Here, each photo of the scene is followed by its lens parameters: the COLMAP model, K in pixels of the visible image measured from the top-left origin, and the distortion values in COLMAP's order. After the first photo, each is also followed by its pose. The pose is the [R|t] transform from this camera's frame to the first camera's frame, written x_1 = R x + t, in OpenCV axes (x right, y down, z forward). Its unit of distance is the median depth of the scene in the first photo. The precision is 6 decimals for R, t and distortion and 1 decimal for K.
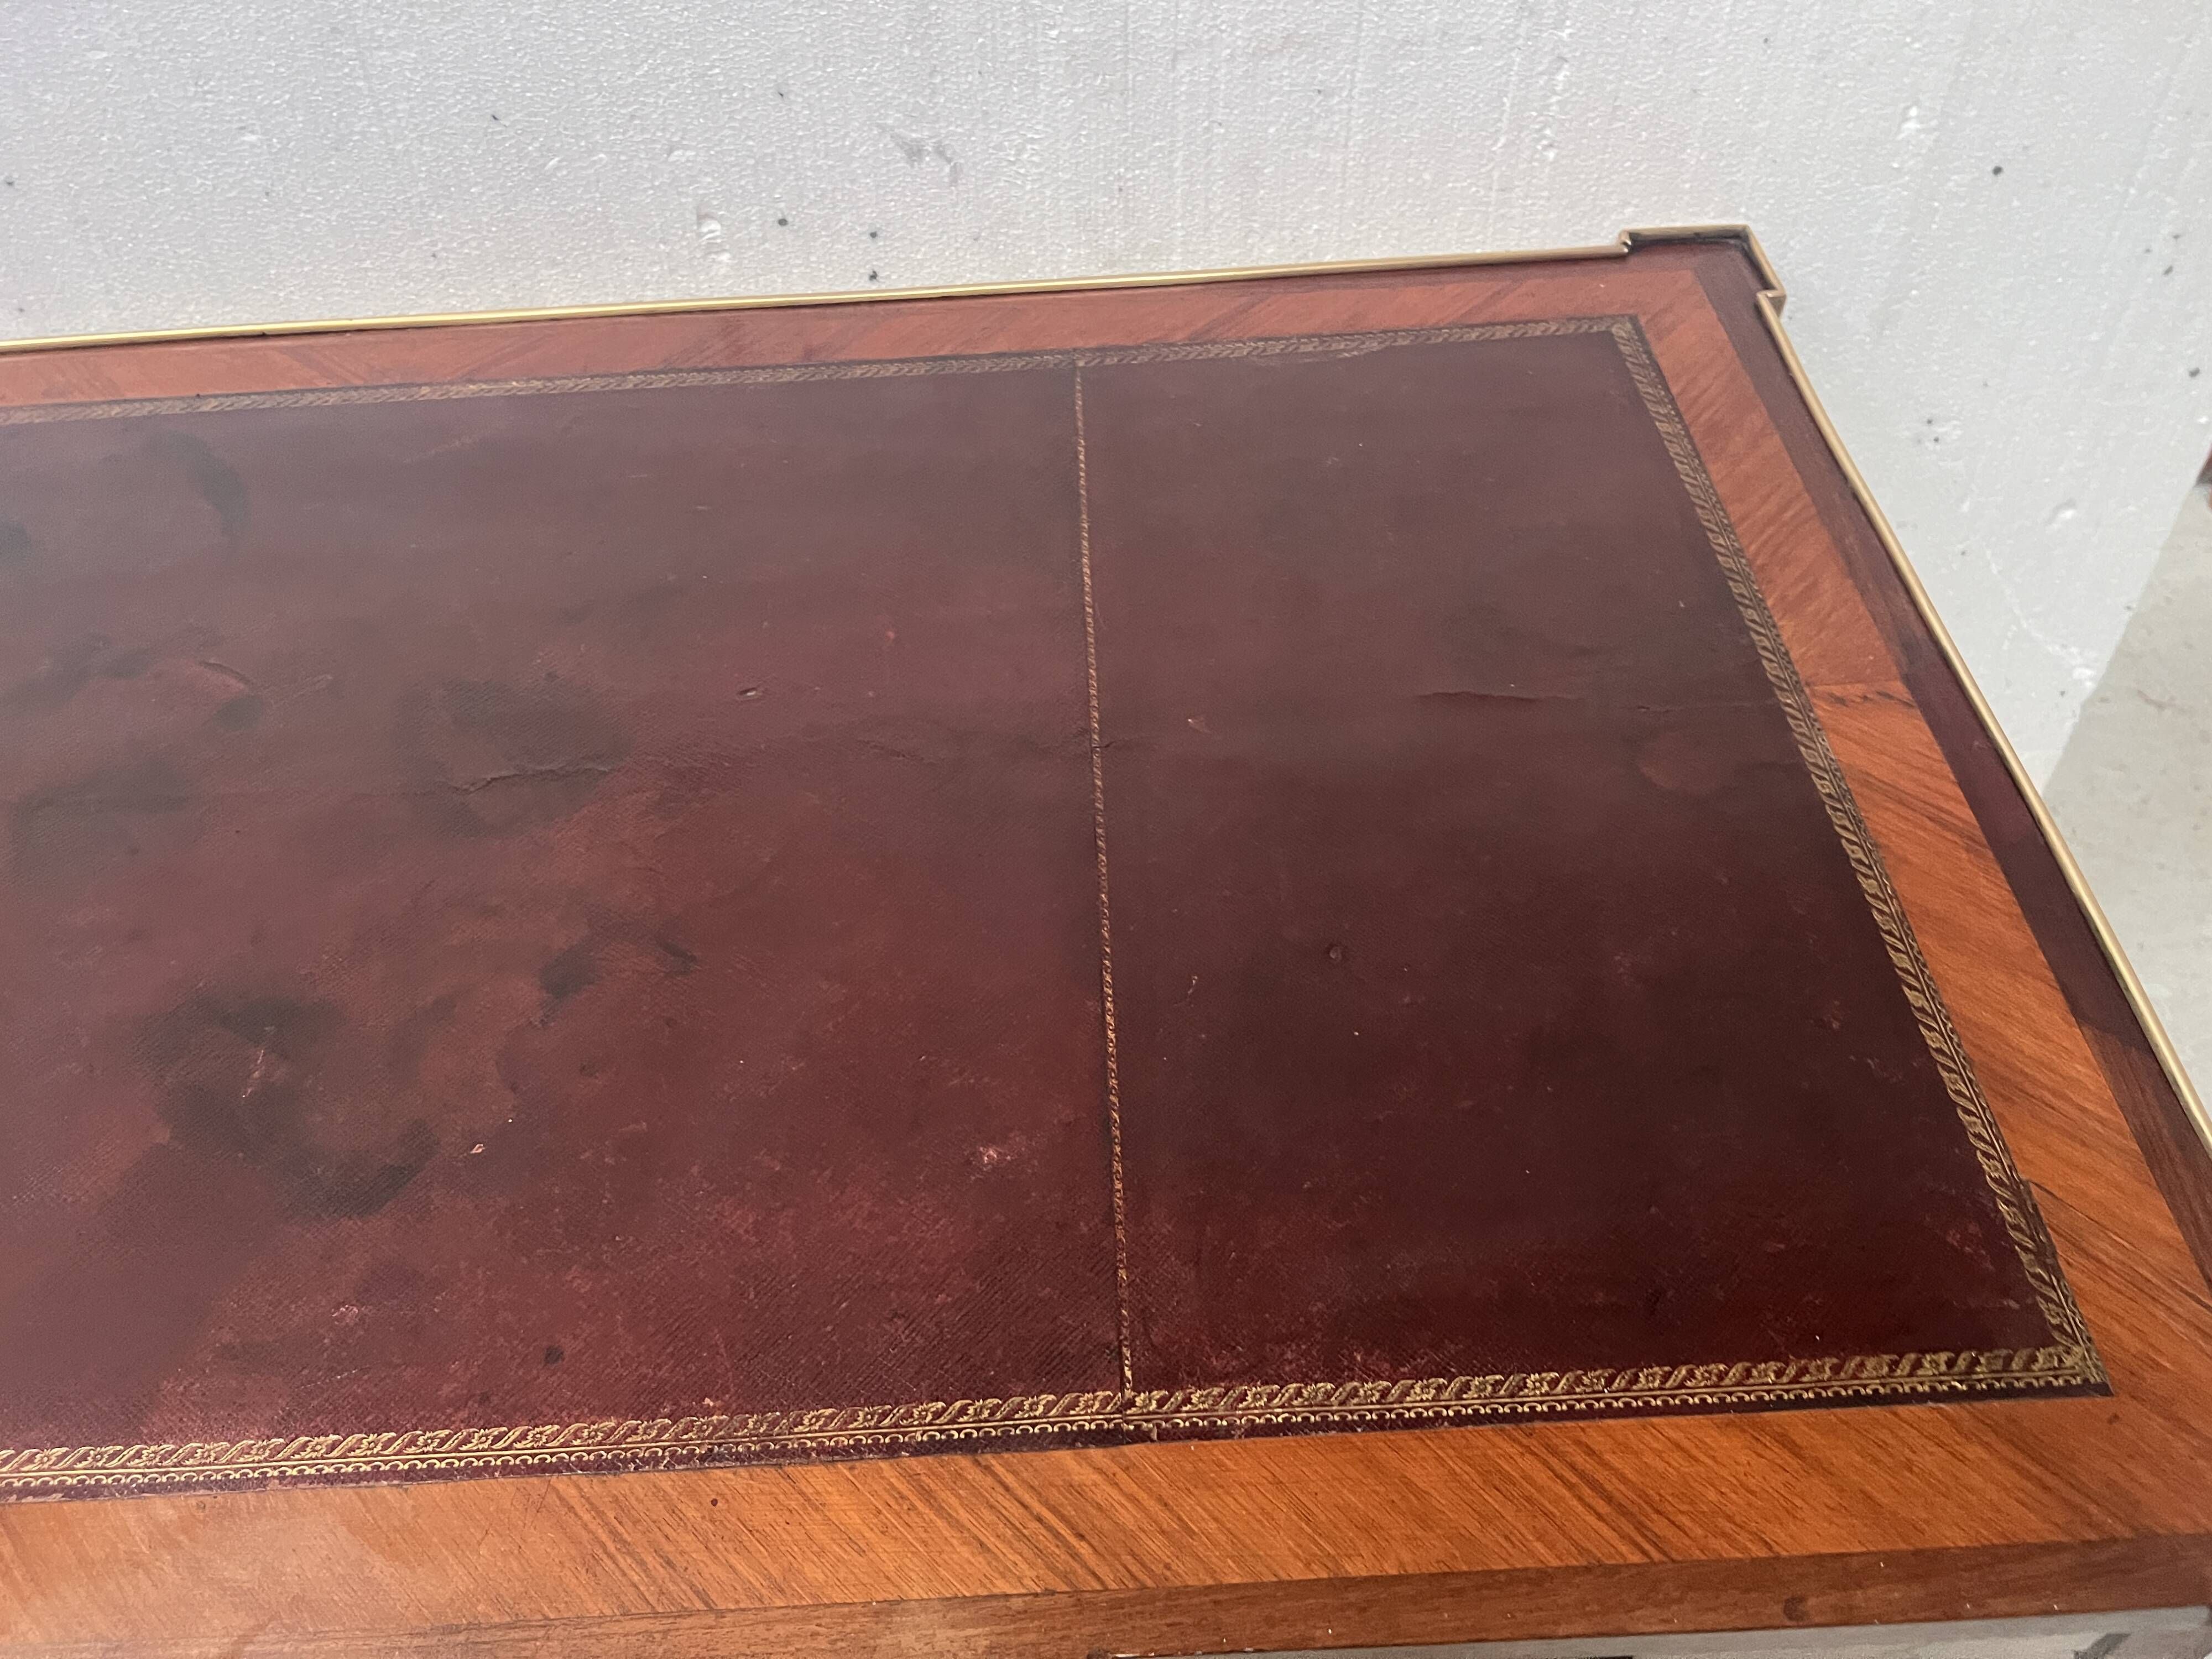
lens RADIAL K [[1685.4, 0, 1107.2], [0, 1685.4, 848.8], [0, 0, 1]] dist [0.047176, -0.055550]
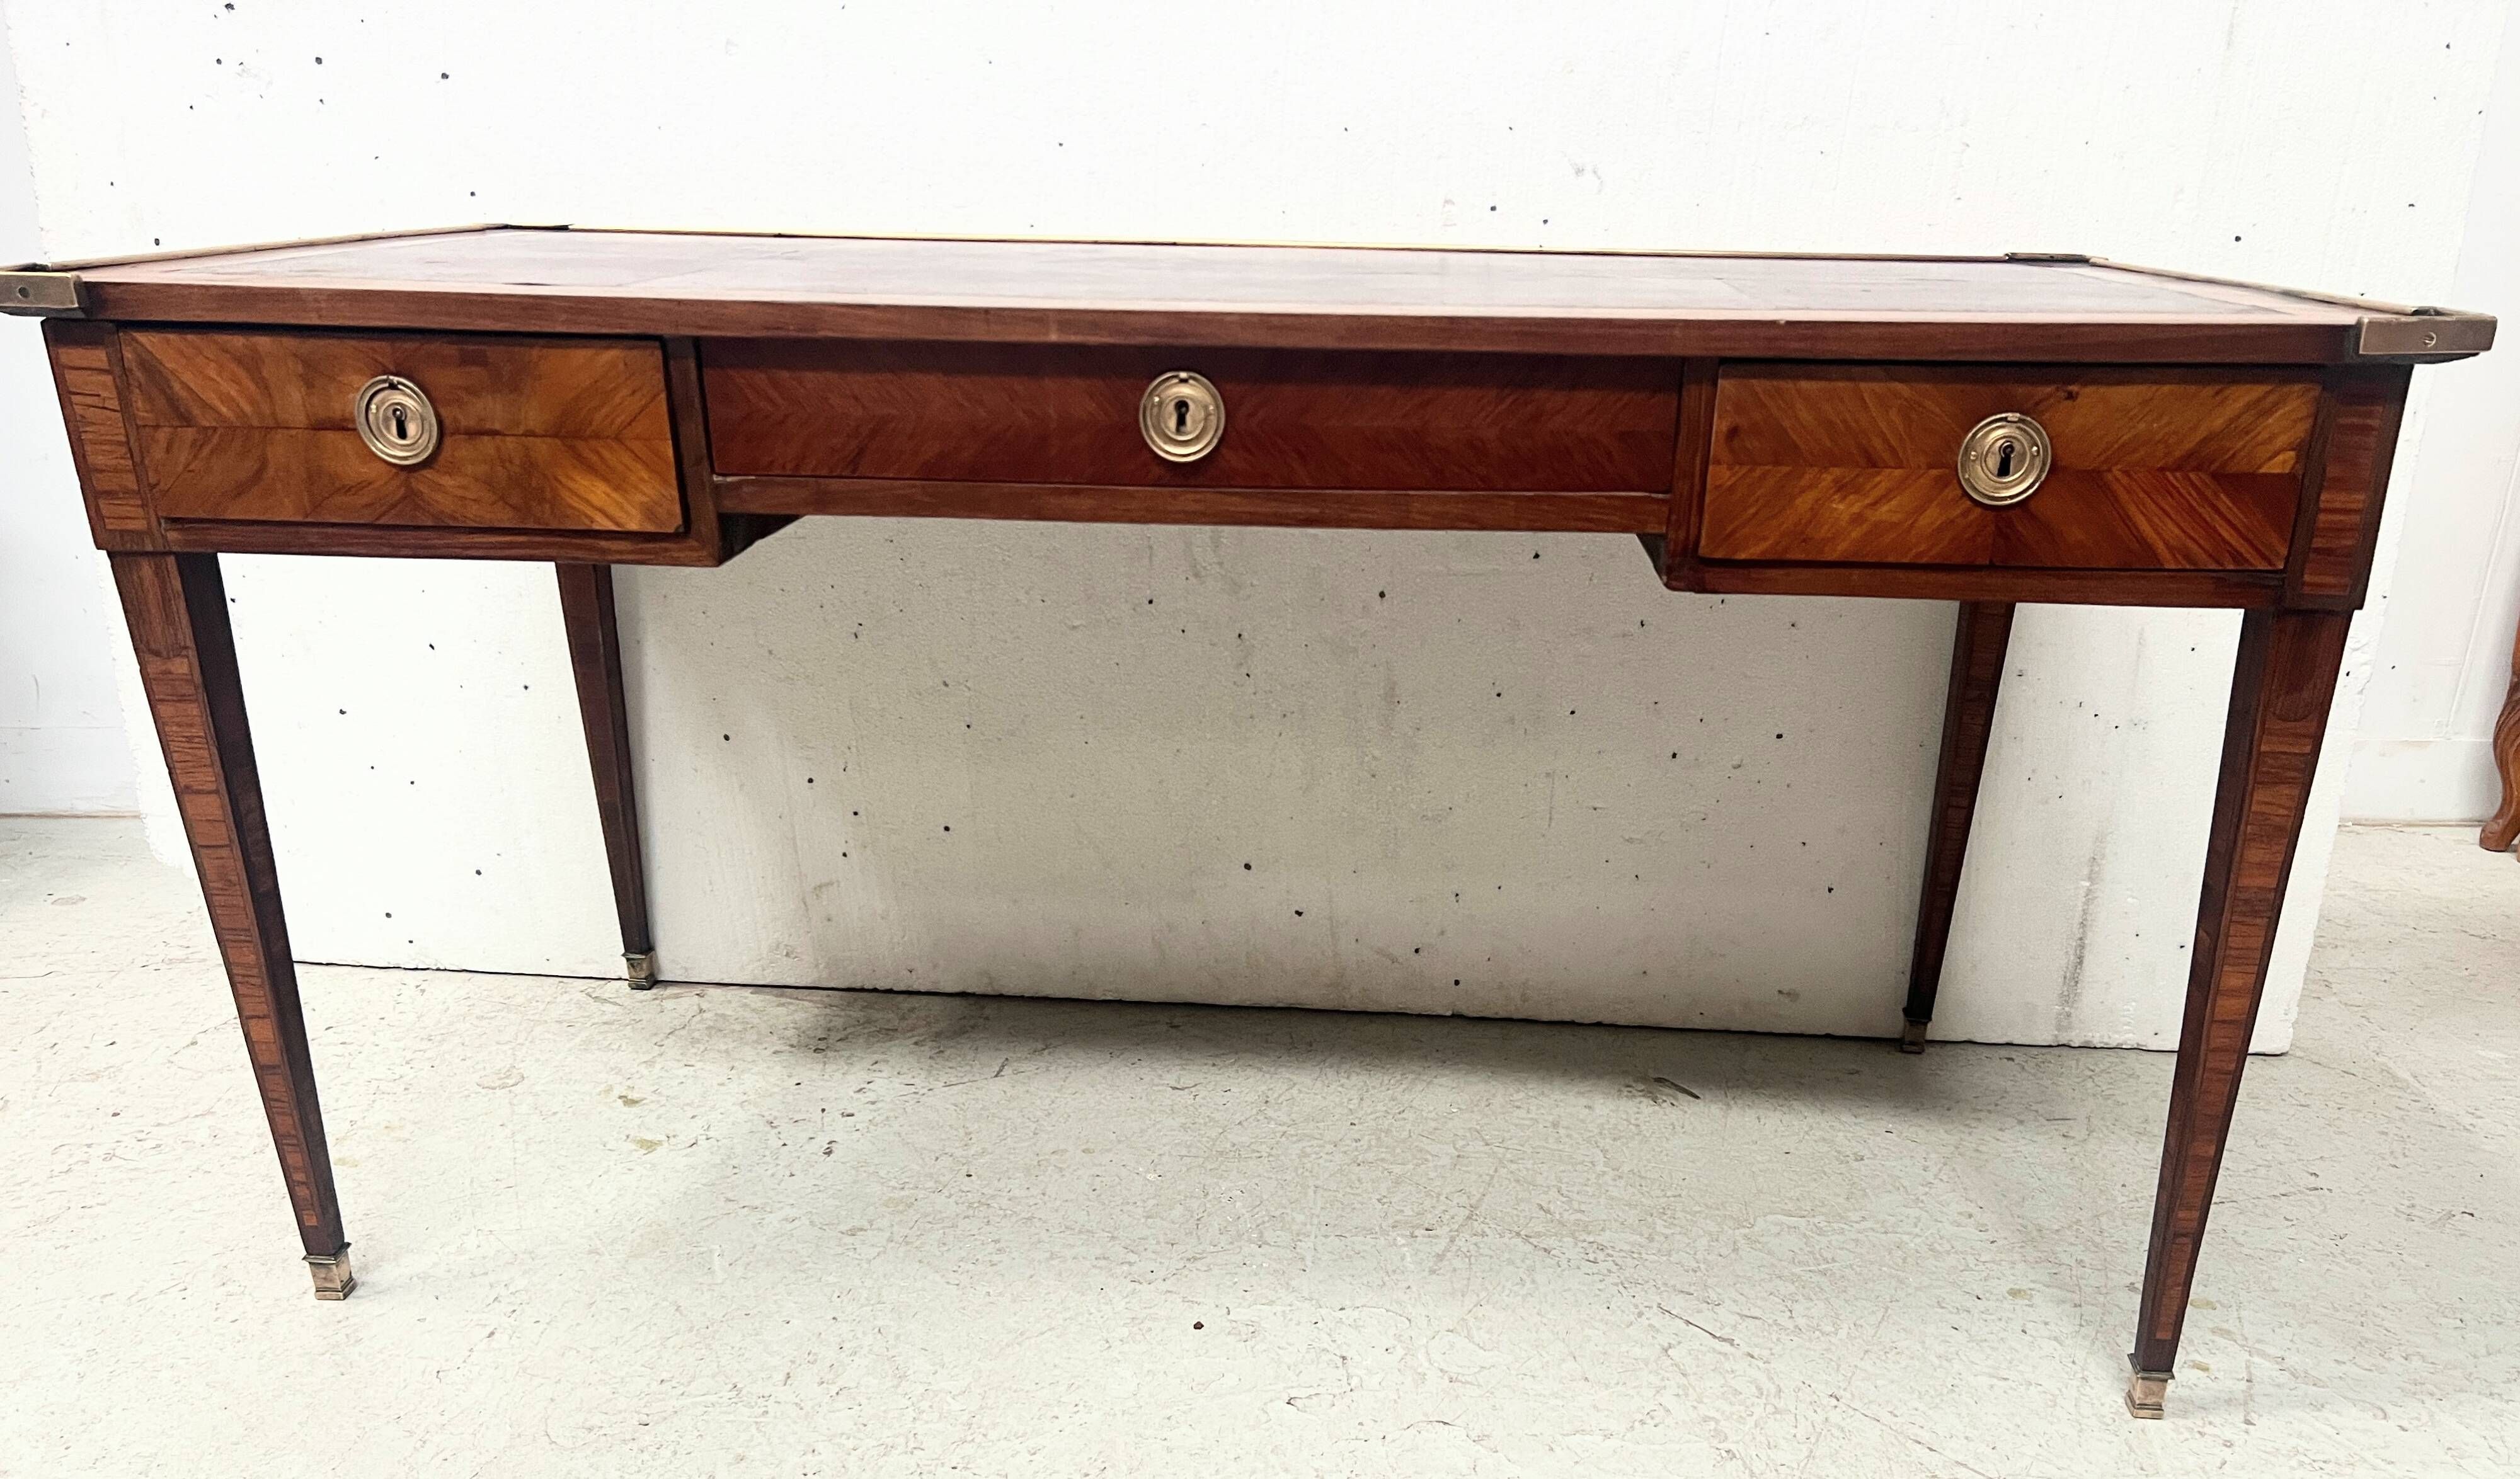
lens RADIAL K [[1921.3, 0, 1281.9], [0, 1921.3, 952.1], [0, 0, 1]] dist [0.050670, -0.053891]
pose [[0.991864, 0.100849, -0.077693, -0.181623], [-0.125004, 0.887051, -0.444425, 1.200732], [0.024098, 0.450521, 0.892440, -0.398354]]
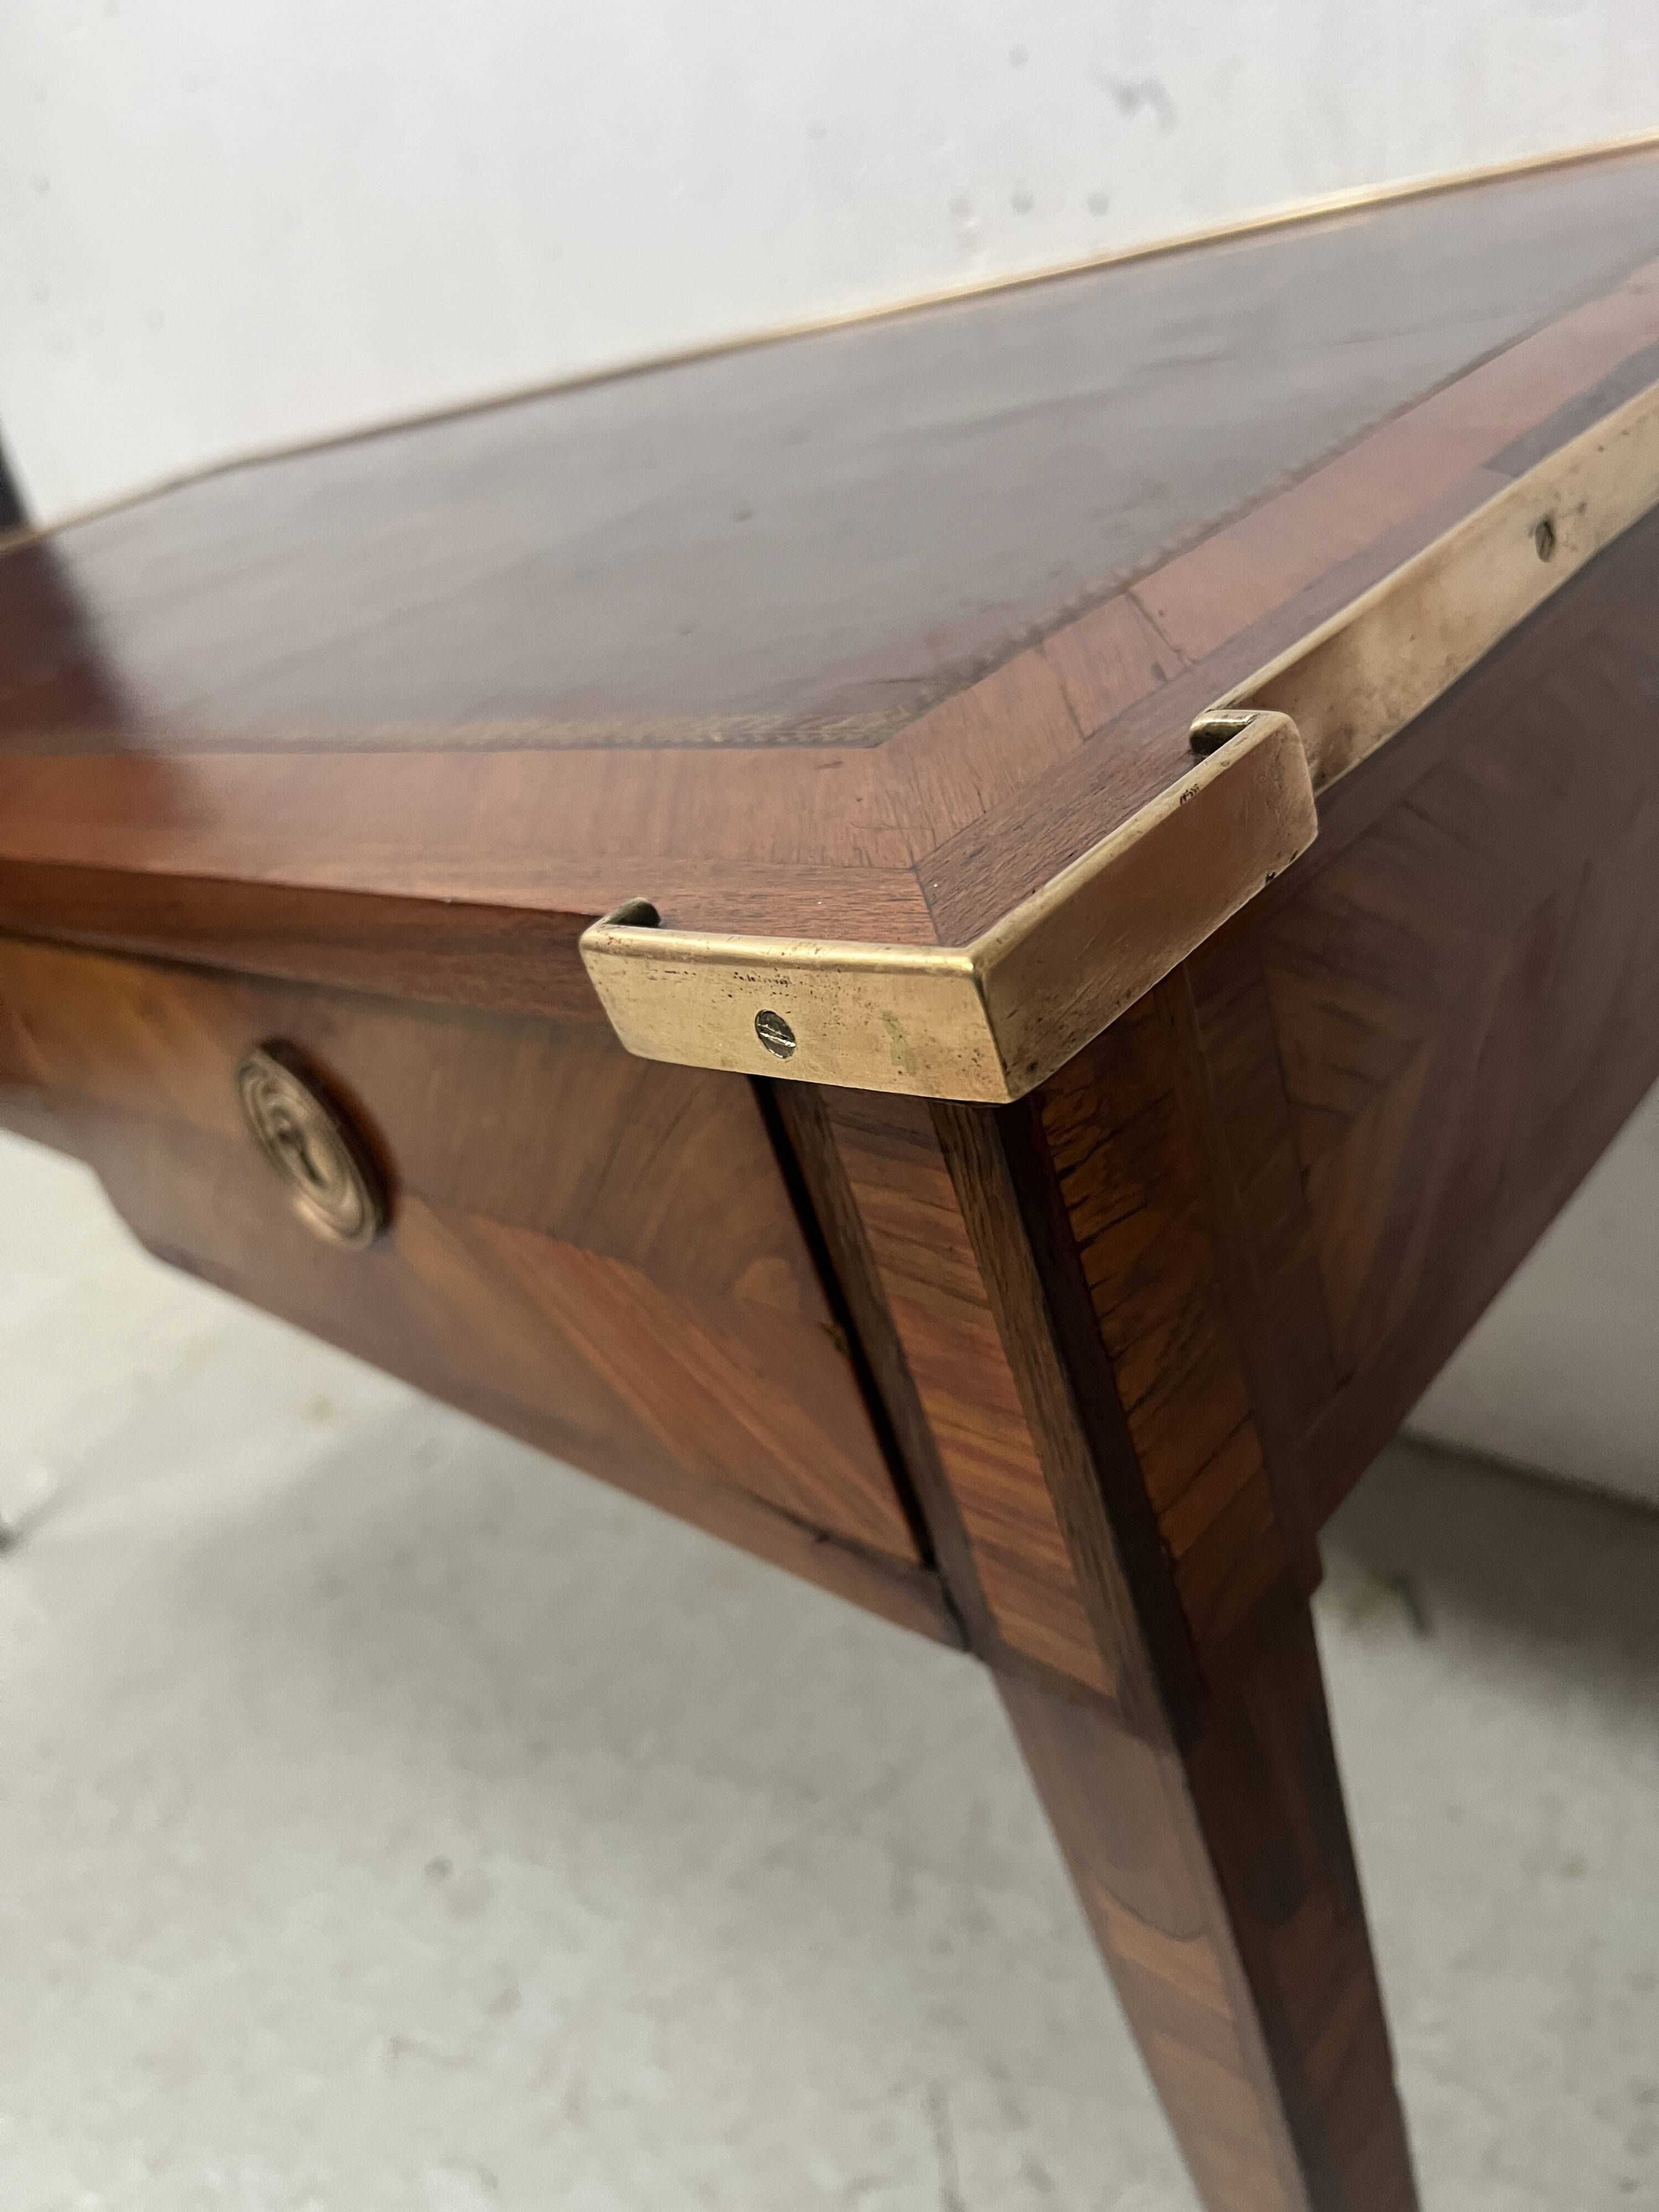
lens RADIAL K [[1685.4, 0, 823.1], [0, 1685.4, 1112.9], [0, 0, 1]] dist [0.047176, -0.055550]
pose [[0.700989, 0.202971, -0.683679, 0.553218], [-0.358947, 0.928783, -0.092297, 0.276134], [0.616256, 0.310104, 0.723922, 0.356291]]
